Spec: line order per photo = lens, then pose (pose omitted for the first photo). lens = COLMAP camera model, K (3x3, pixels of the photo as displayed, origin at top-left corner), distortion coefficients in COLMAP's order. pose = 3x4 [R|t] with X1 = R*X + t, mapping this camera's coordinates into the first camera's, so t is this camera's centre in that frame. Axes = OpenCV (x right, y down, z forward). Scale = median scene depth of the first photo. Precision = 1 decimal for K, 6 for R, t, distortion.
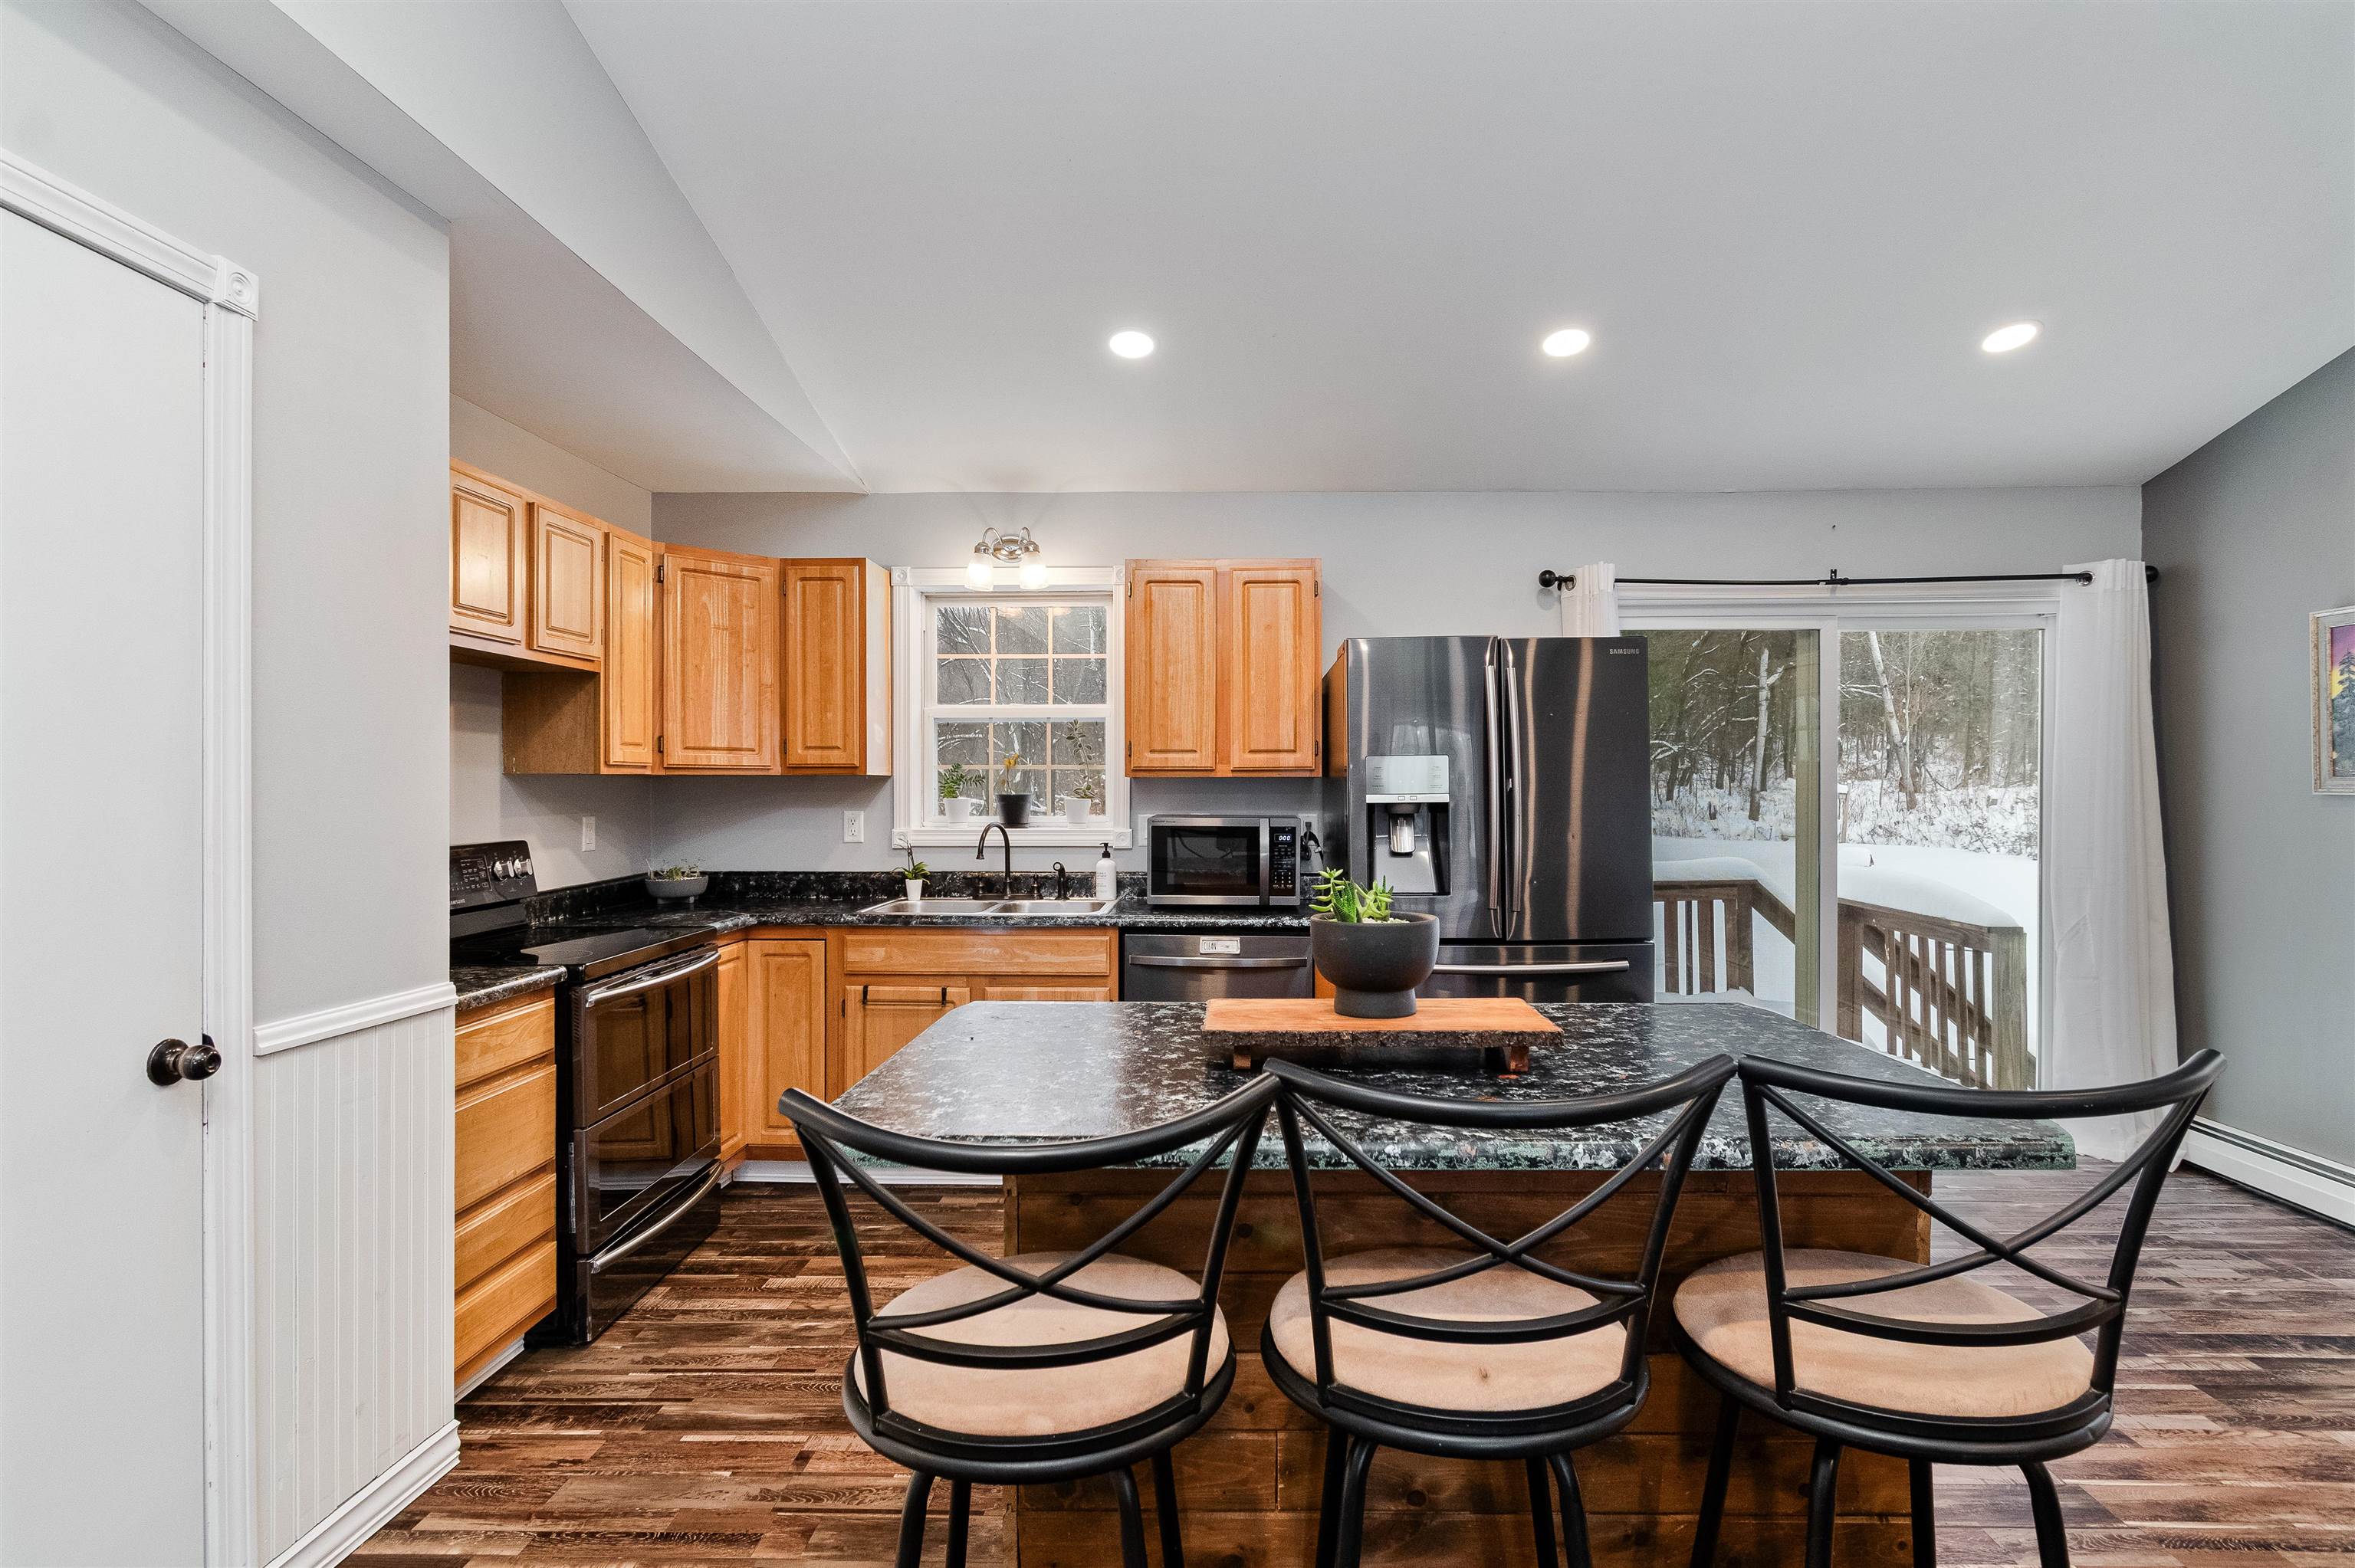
lens RADIAL K [[1170.9, 0, 1206.7], [0, 1170.9, 796.9], [0, 0, 1]] dist [0.001791, -0.001312]
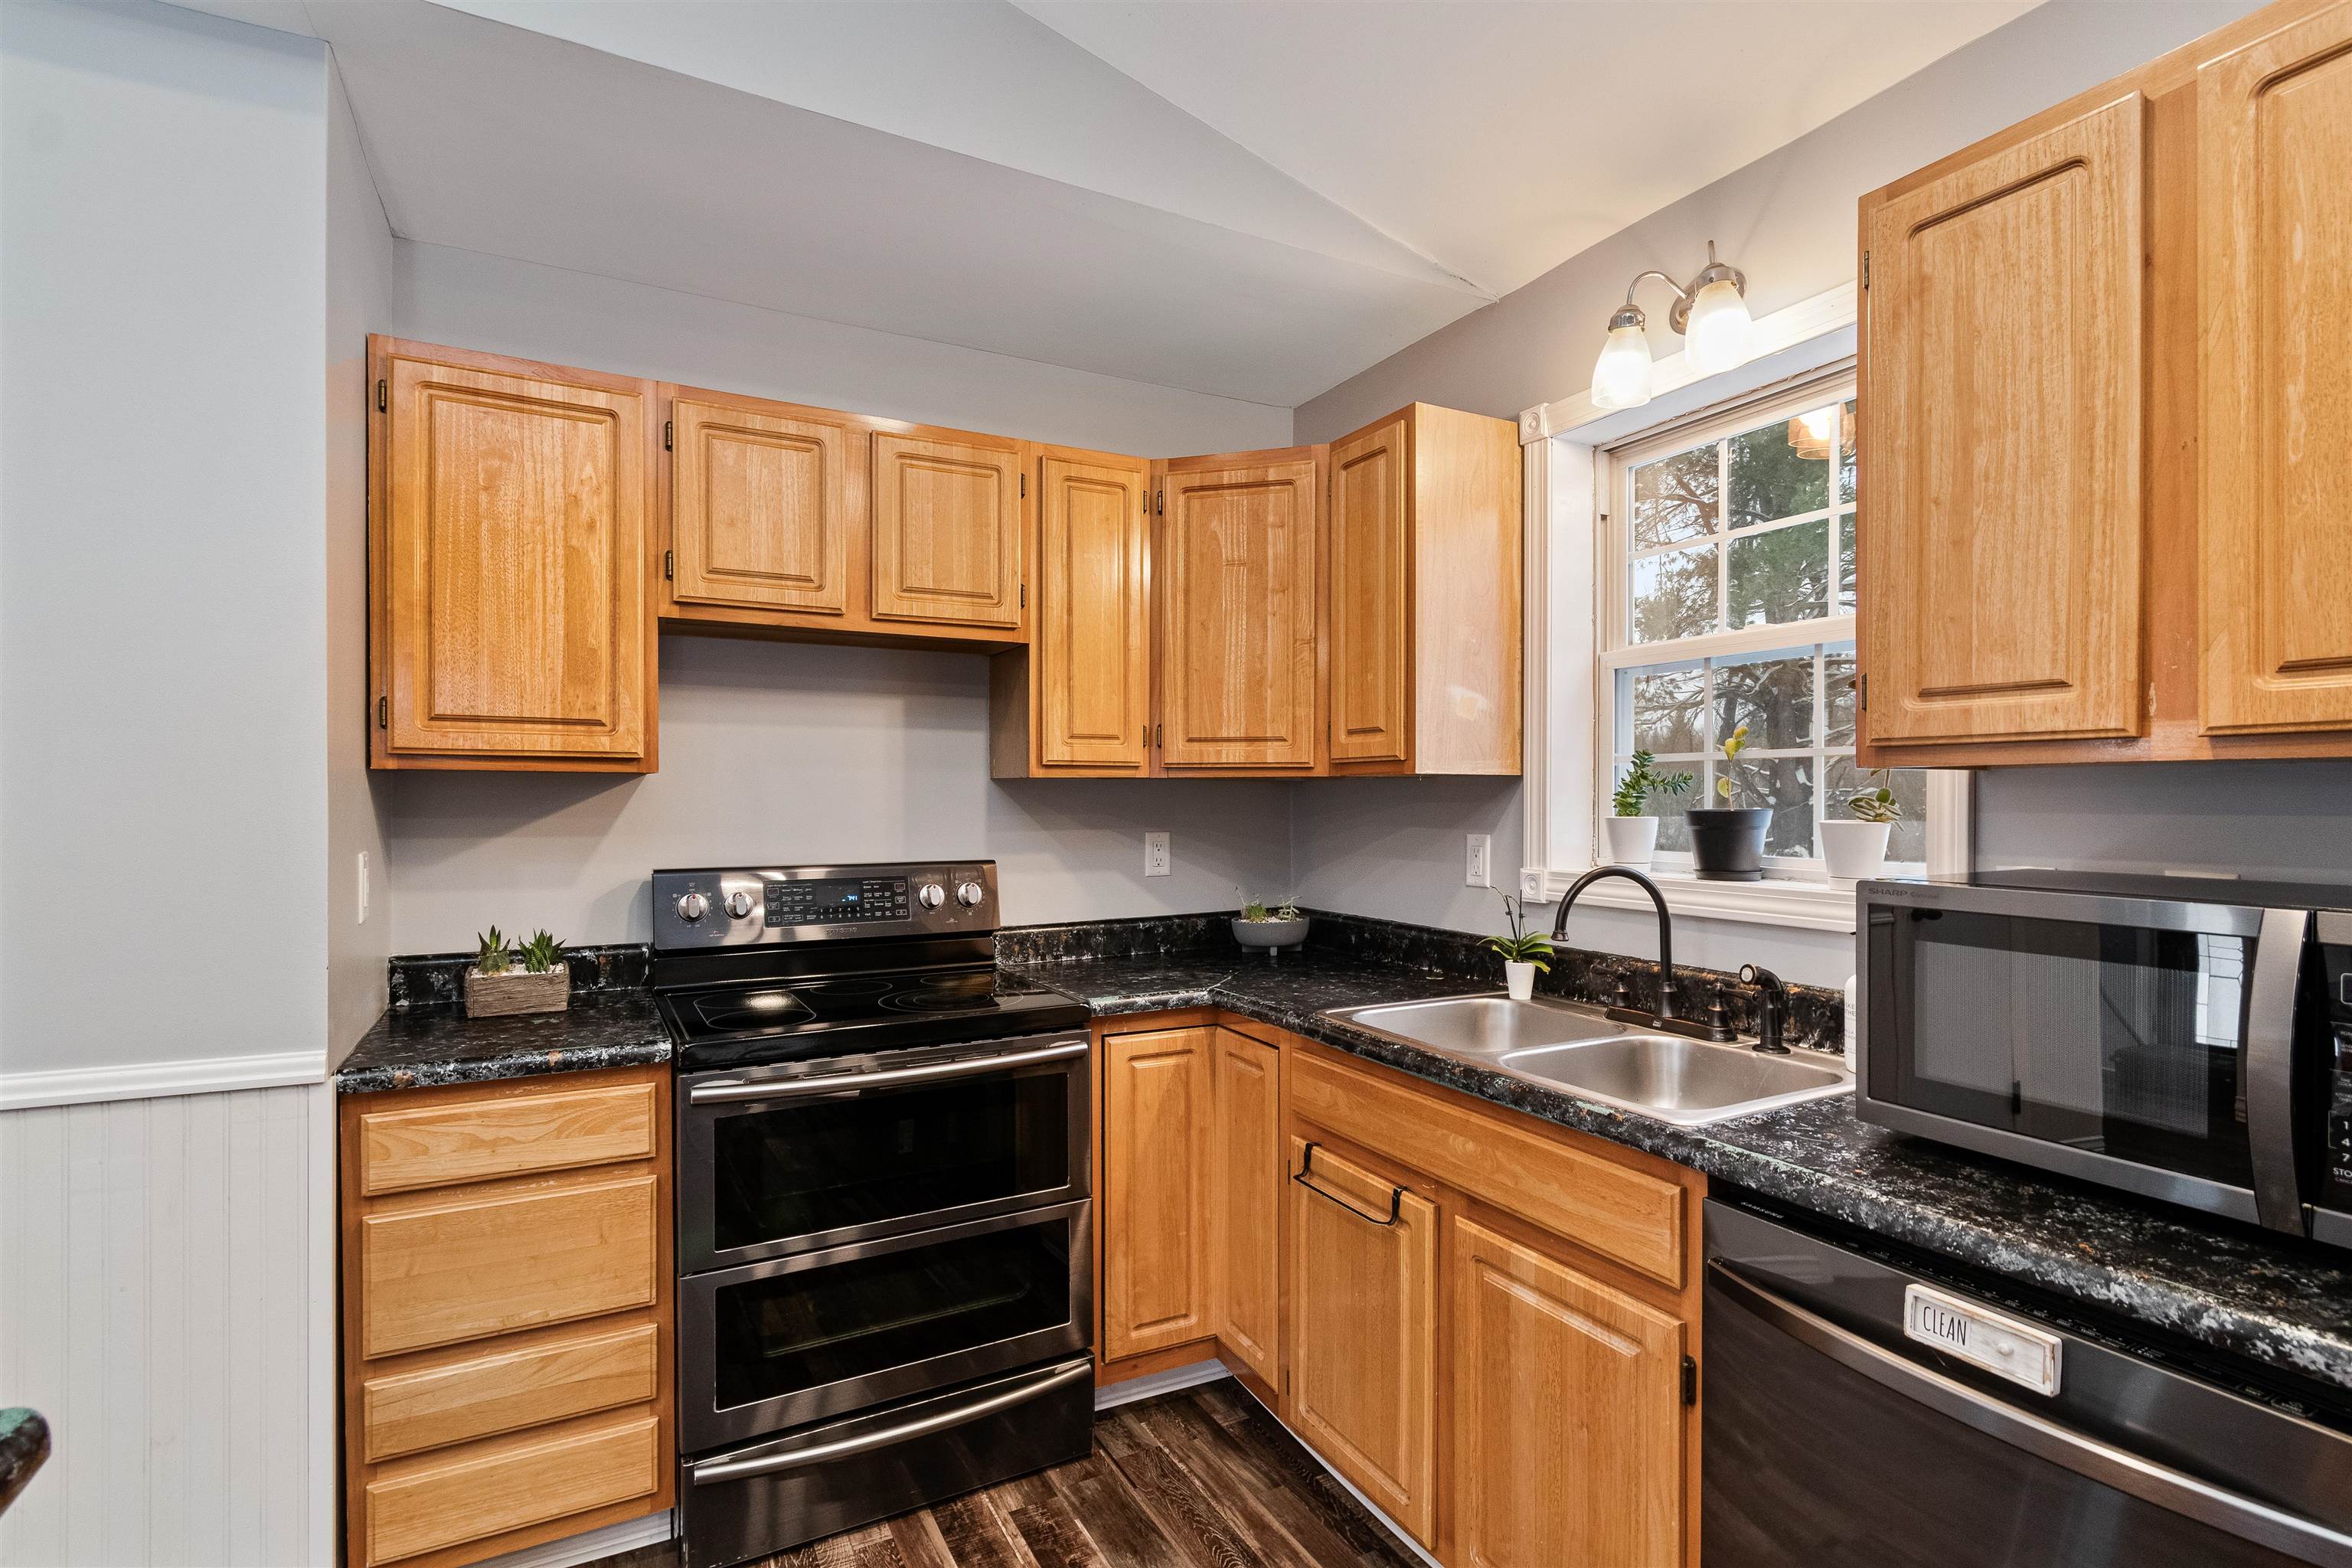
lens RADIAL K [[1143.4, 0, 1188.1], [0, 1143.4, 798.0], [0, 0, 1]] dist [0.022909, -0.000102]
pose [[0.489436, 0.000913, -0.872039, 0.154376], [-0.008791, 0.999954, -0.003887, -0.003594], [0.871995, 0.009569, 0.489421, 0.631807]]
